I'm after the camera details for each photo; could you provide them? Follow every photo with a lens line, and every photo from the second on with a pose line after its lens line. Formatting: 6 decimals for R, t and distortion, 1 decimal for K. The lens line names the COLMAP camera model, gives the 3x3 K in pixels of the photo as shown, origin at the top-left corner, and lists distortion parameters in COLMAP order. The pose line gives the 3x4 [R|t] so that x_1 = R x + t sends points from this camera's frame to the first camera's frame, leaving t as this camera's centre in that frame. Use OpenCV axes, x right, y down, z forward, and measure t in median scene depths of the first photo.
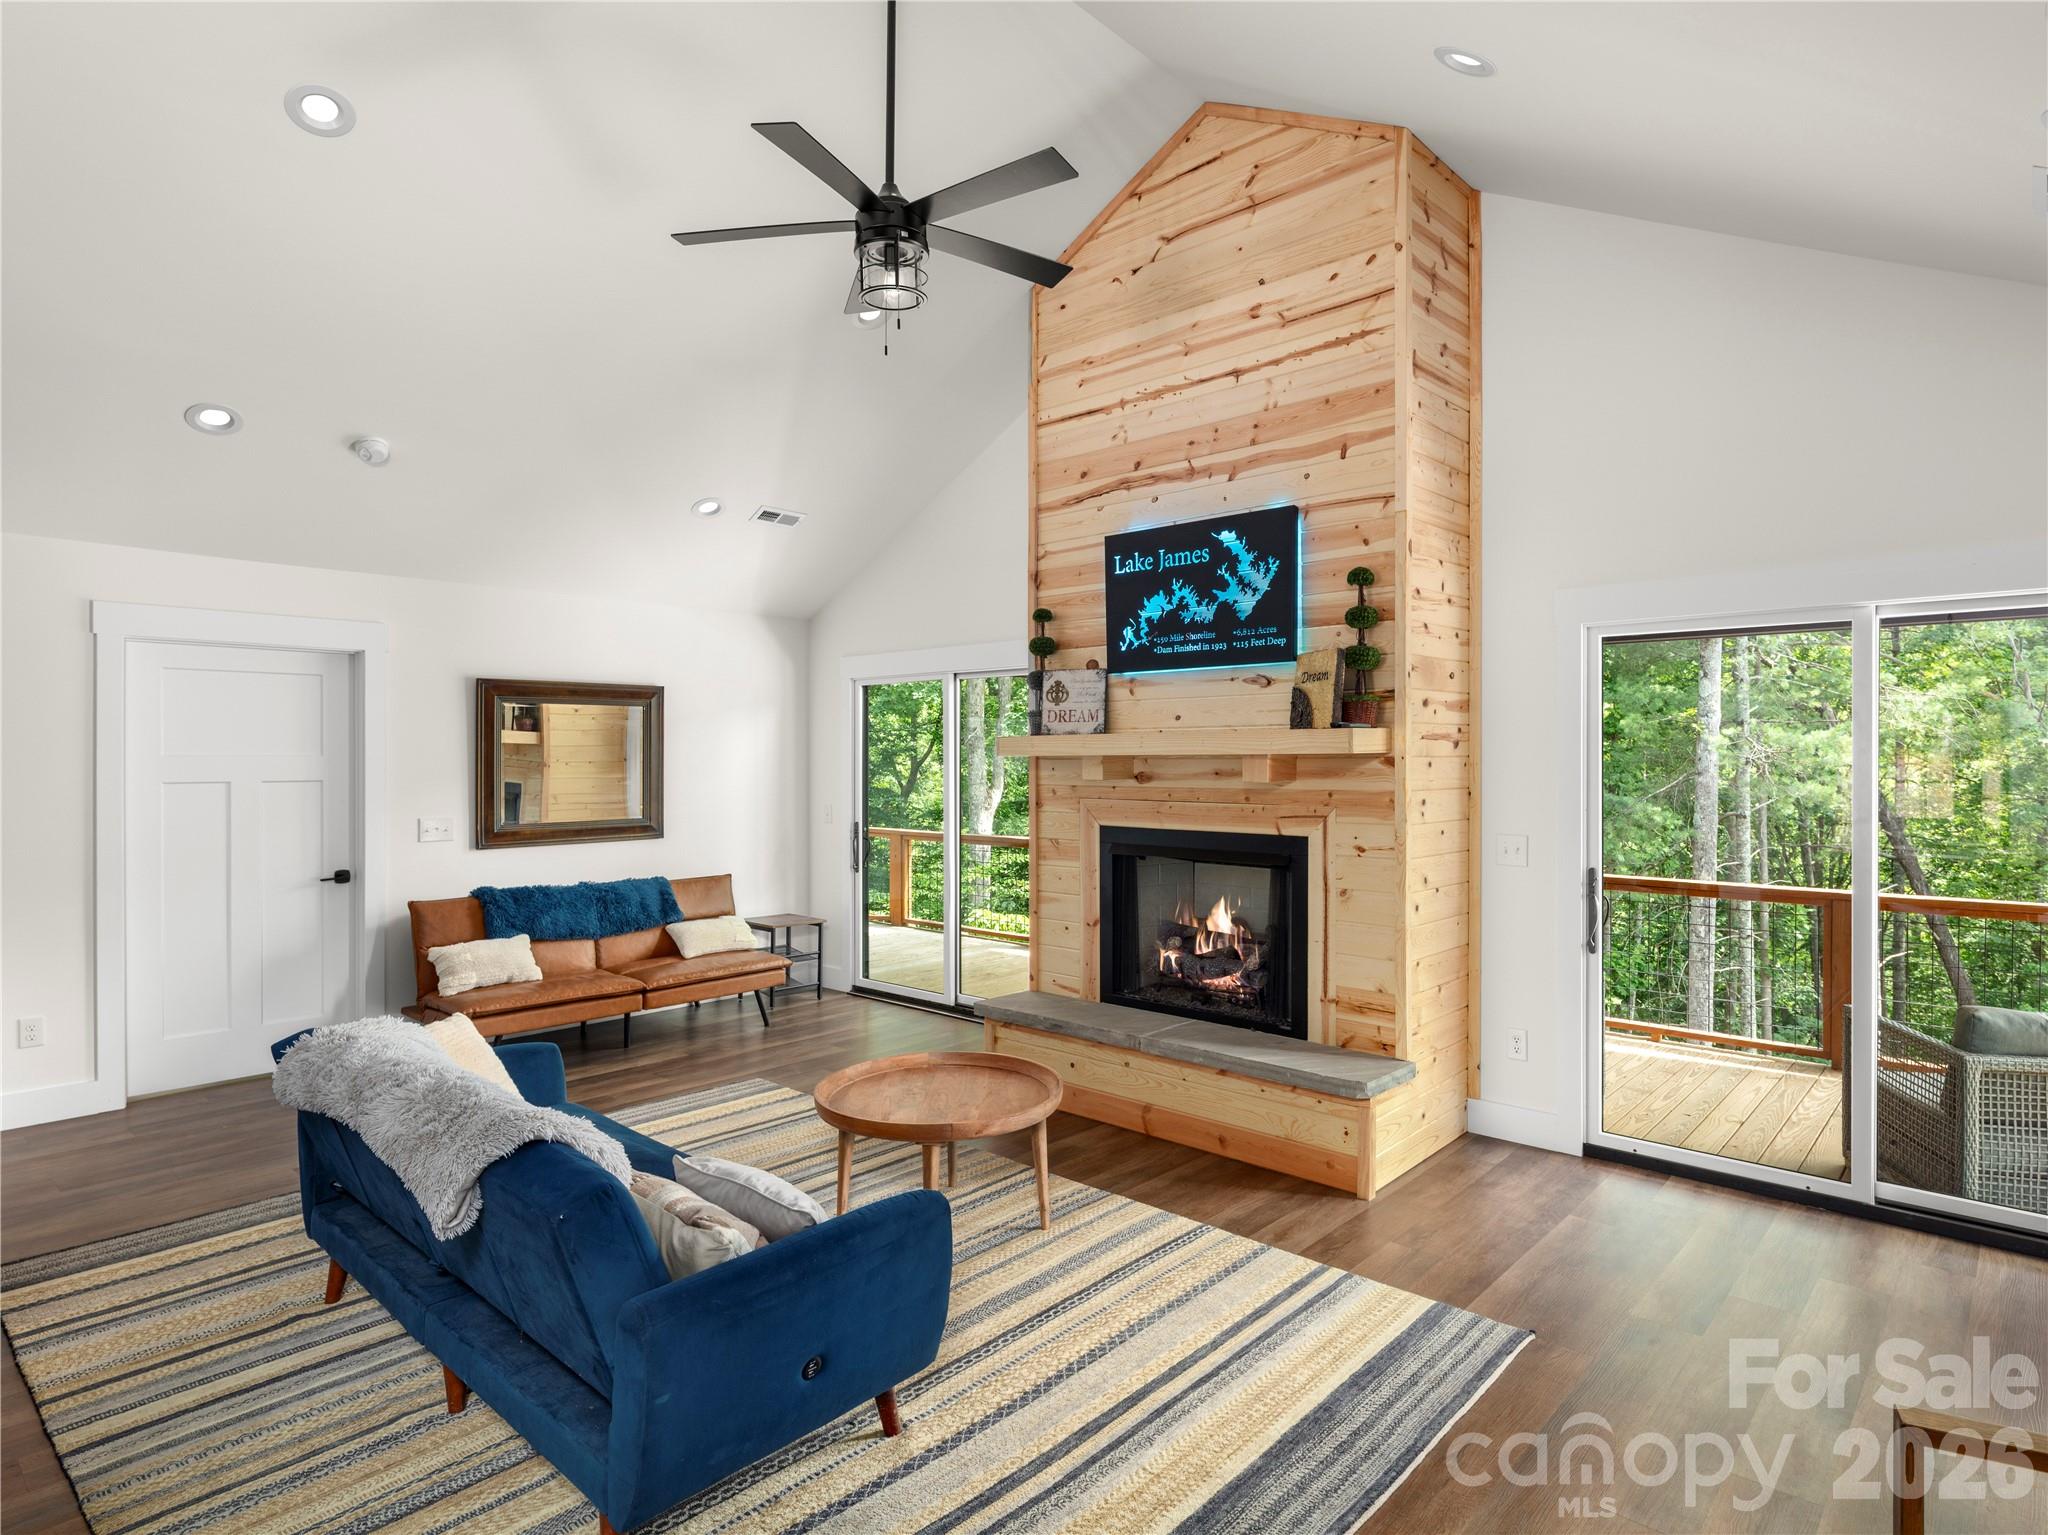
lens RADIAL K [[1127.1, 0, 1060.7], [0, 1127.1, 759.7], [0, 0, 1]] dist [0.000455, -0.001193]
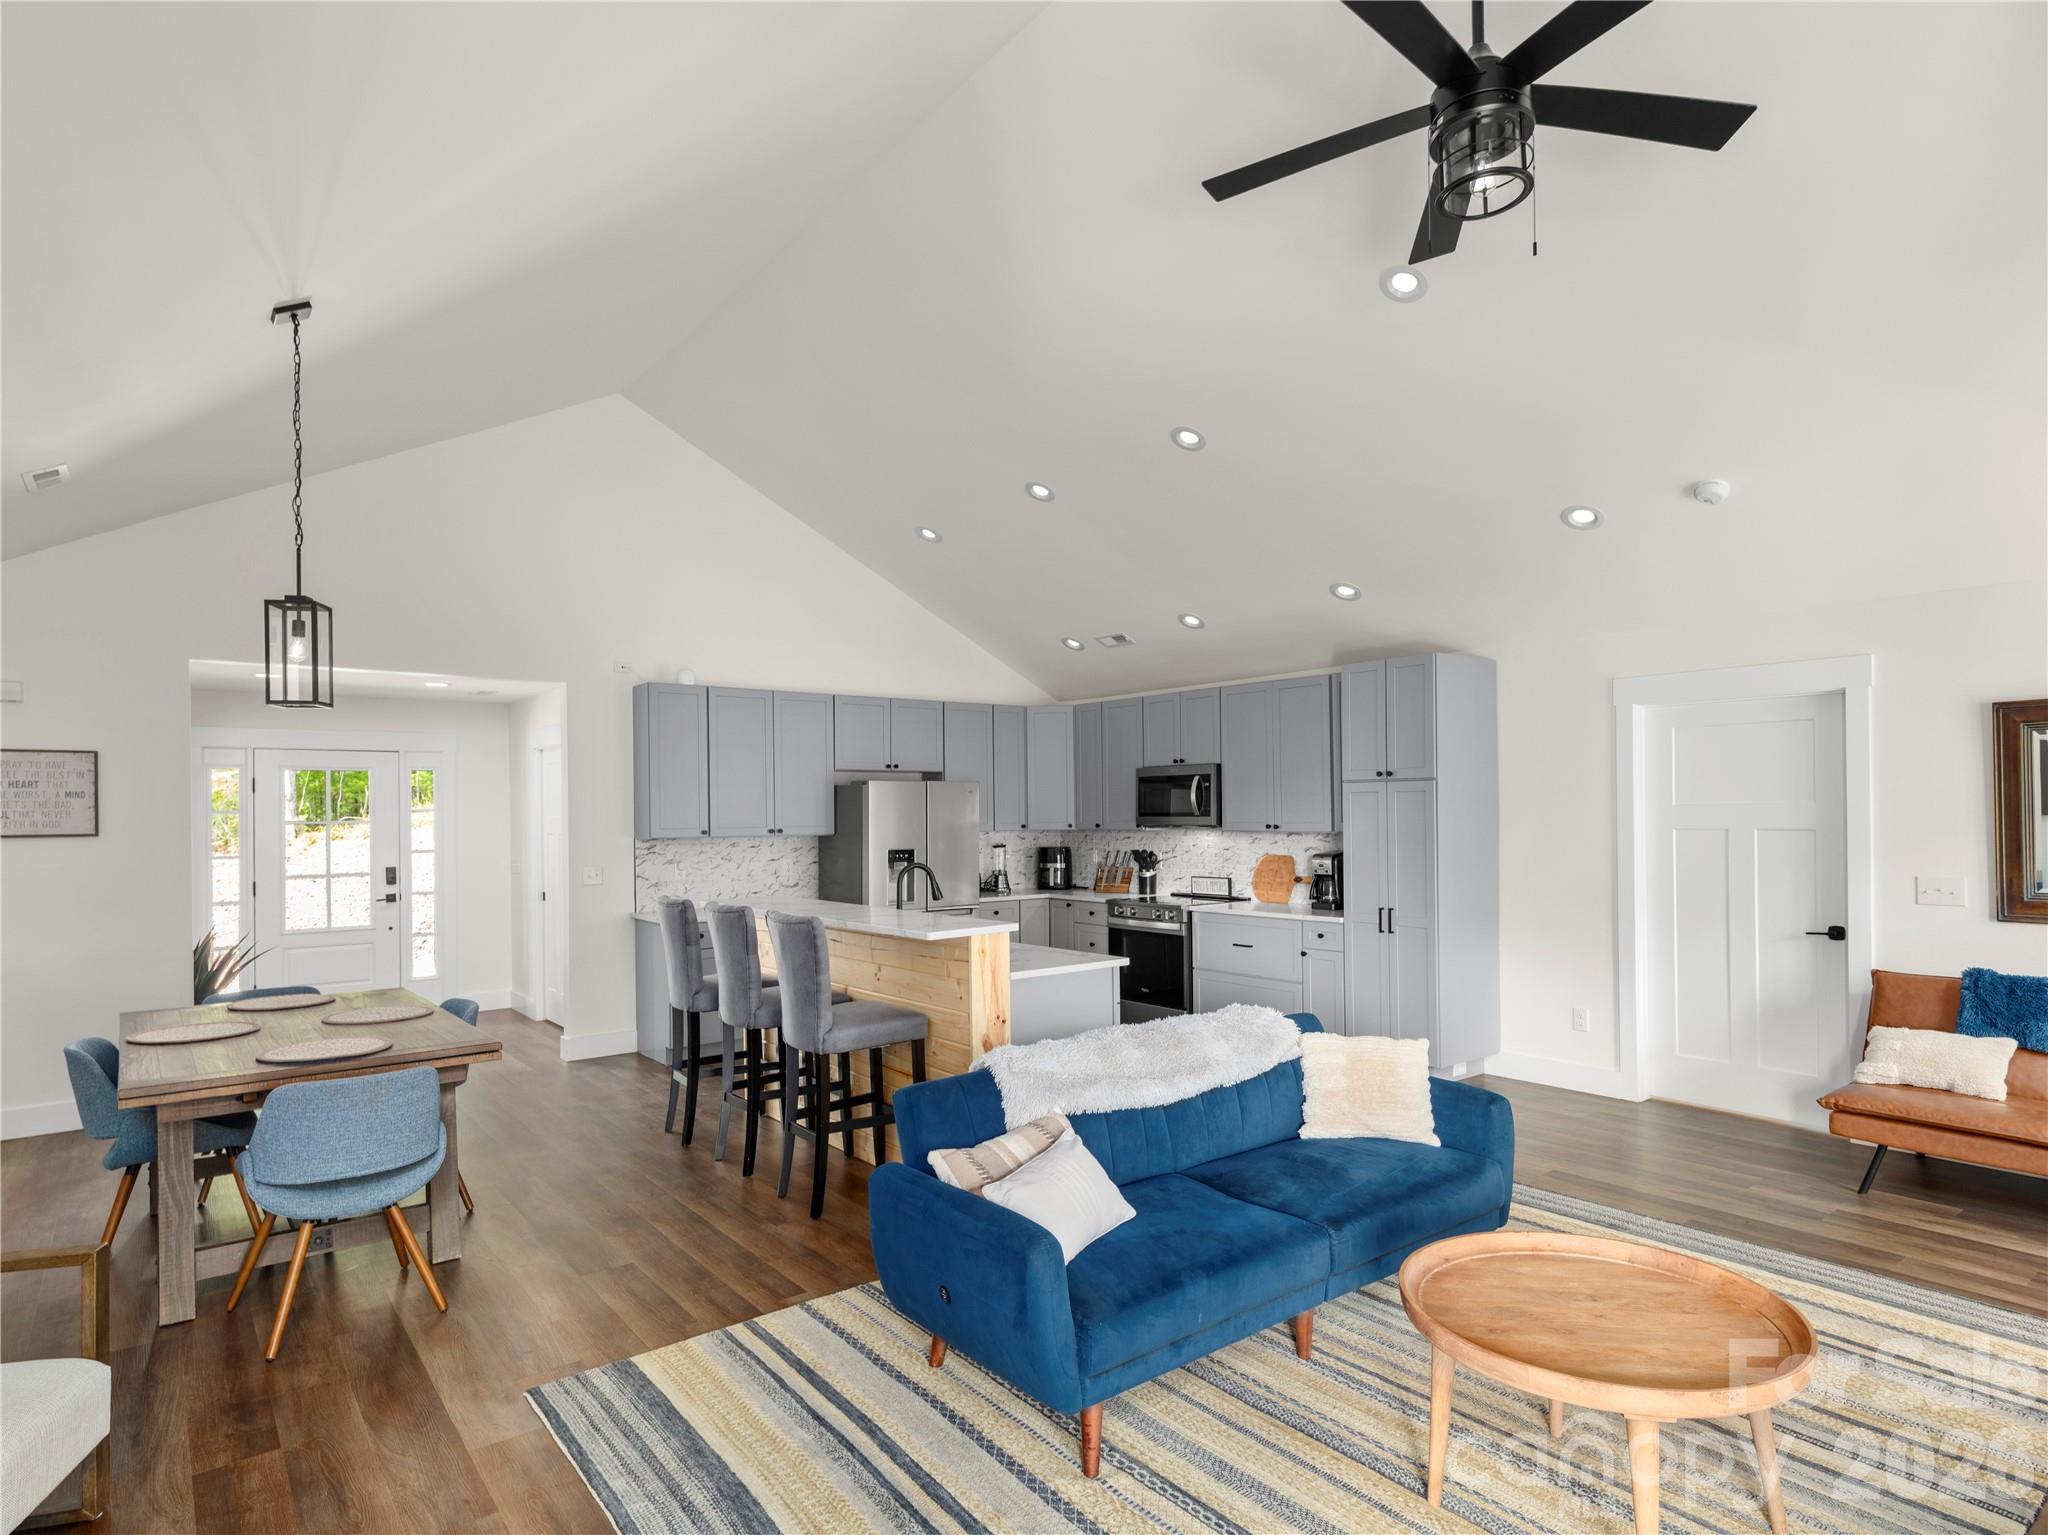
lens RADIAL K [[1121.5, 0, 1043.7], [0, 1121.5, 808.5], [0, 0, 1]] dist [-0.004050, -0.002187]
pose [[-0.174396, -0.001410, -0.984675, 0.457329], [0.007417, 0.999969, -0.002745, -0.001854], [0.984648, -0.007783, -0.174380, 0.609374]]
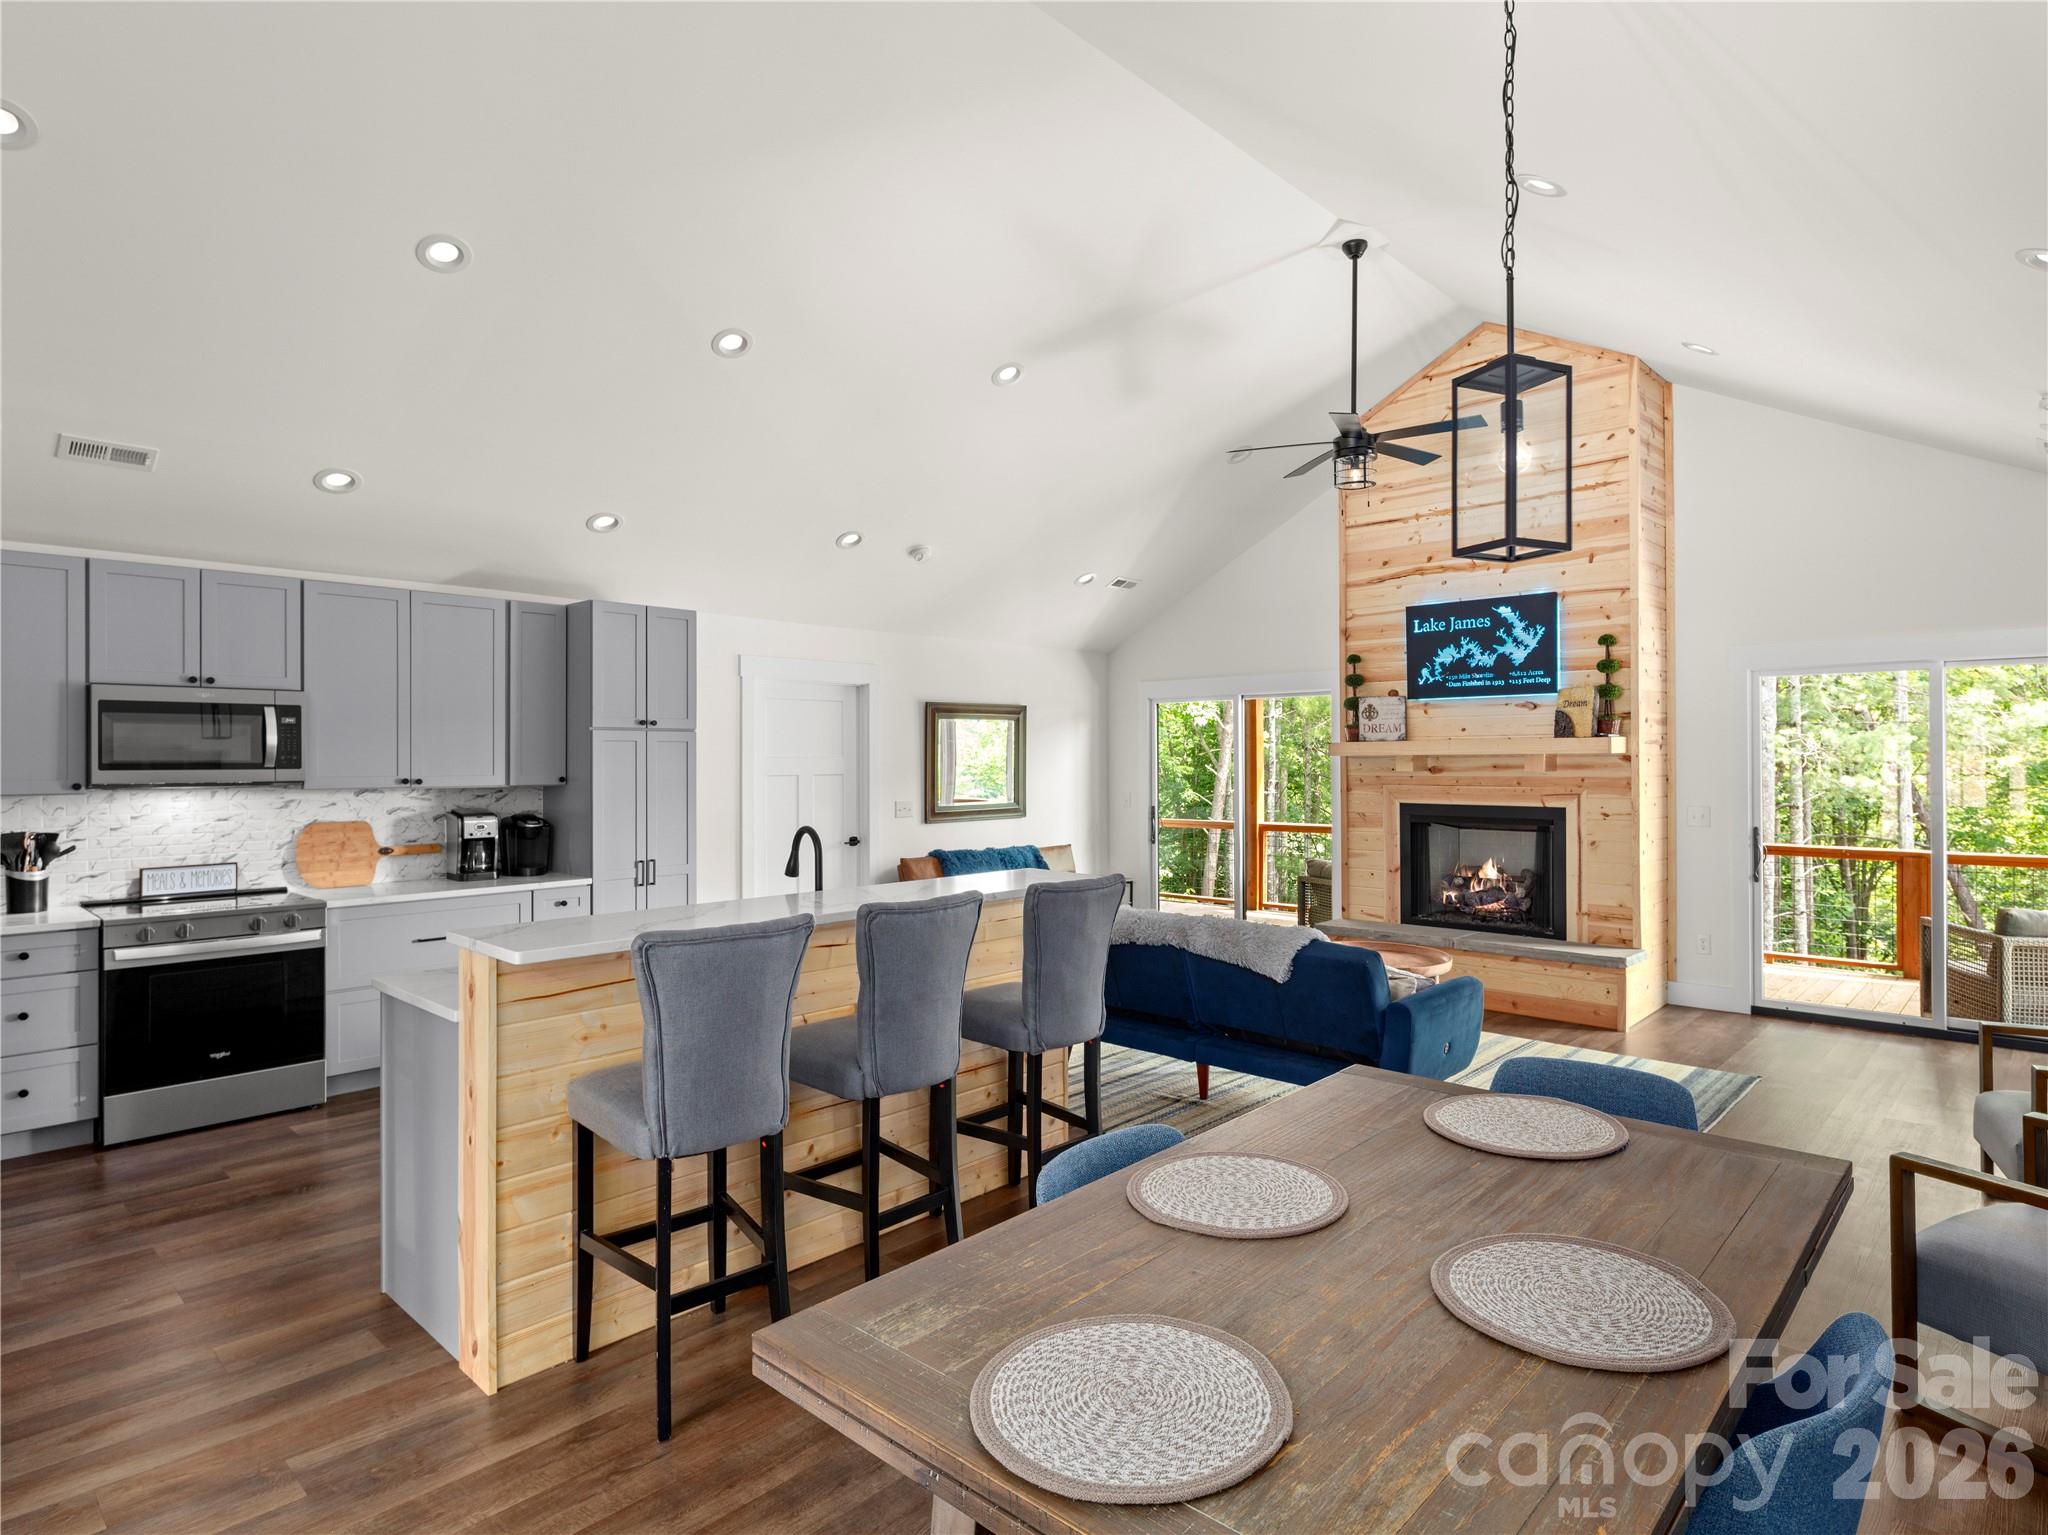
lens RADIAL K [[1118.3, 0, 1057.9], [0, 1118.3, 751.6], [0, 0, 1]] dist [0.000602, -0.003150]
pose [[0.999808, -0.003779, -0.019225, -0.411481], [0.003629, 0.999963, -0.007817, 0.001468], [0.019253, 0.007745, 0.999785, -0.498208]]
